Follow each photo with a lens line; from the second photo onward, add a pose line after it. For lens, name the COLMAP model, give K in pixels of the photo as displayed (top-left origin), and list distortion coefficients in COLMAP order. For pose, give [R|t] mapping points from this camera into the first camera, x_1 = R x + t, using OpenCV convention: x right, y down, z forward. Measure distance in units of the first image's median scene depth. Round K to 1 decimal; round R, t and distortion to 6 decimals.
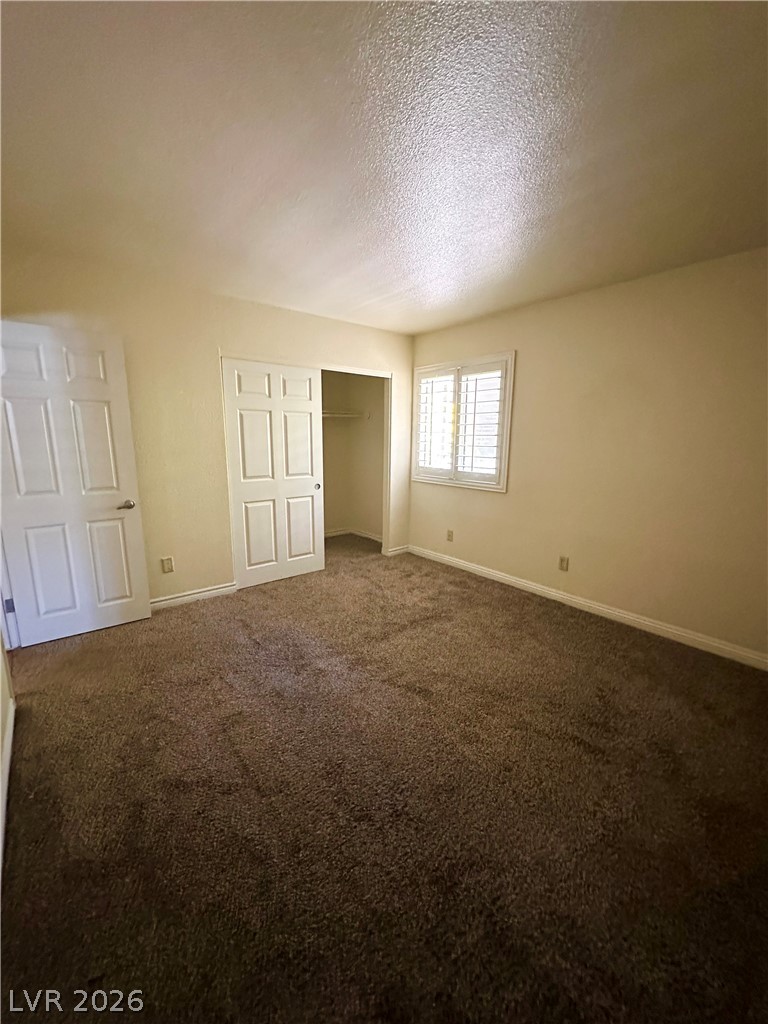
lens RADIAL K [[411.7, 0, 385.2], [0, 411.7, 512.5], [0, 0, 1]] dist [-0.006767, 0.000916]
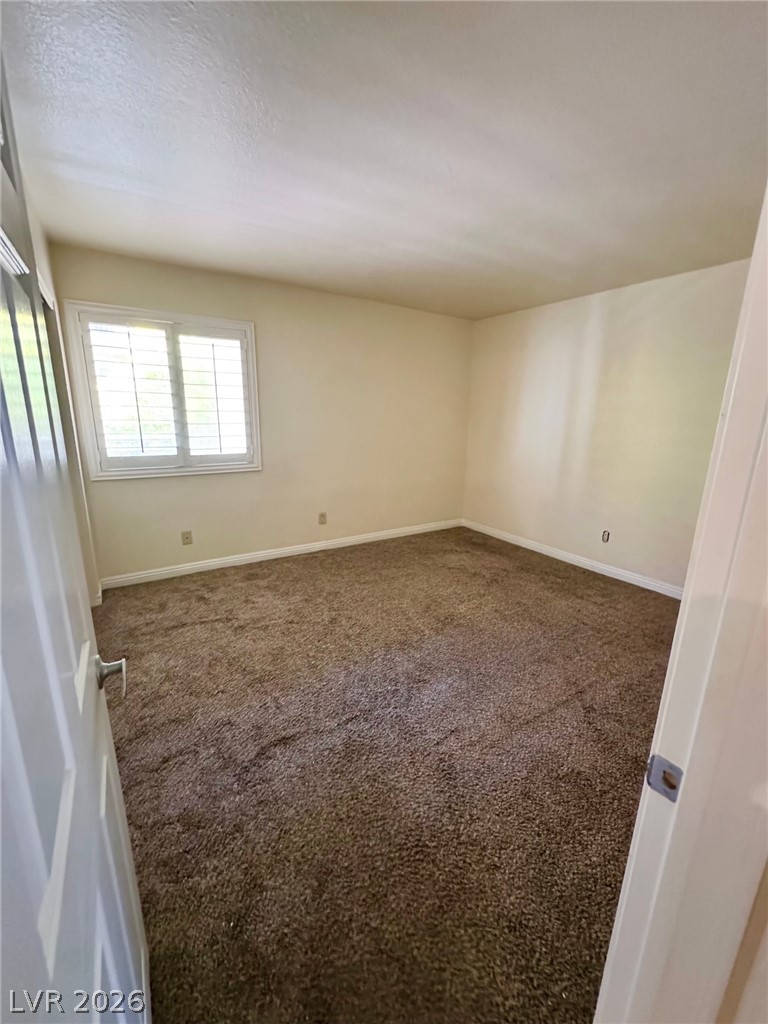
lens RADIAL K [[411.7, 0, 386.7], [0, 411.7, 511.2], [0, 0, 1]] dist [-0.006767, 0.000916]
pose [[0.113529, -0.241355, 0.963773, -0.638178], [0.171692, 0.960217, 0.220239, -0.117814], [-0.978587, 0.140469, 0.150451, 0.564003]]
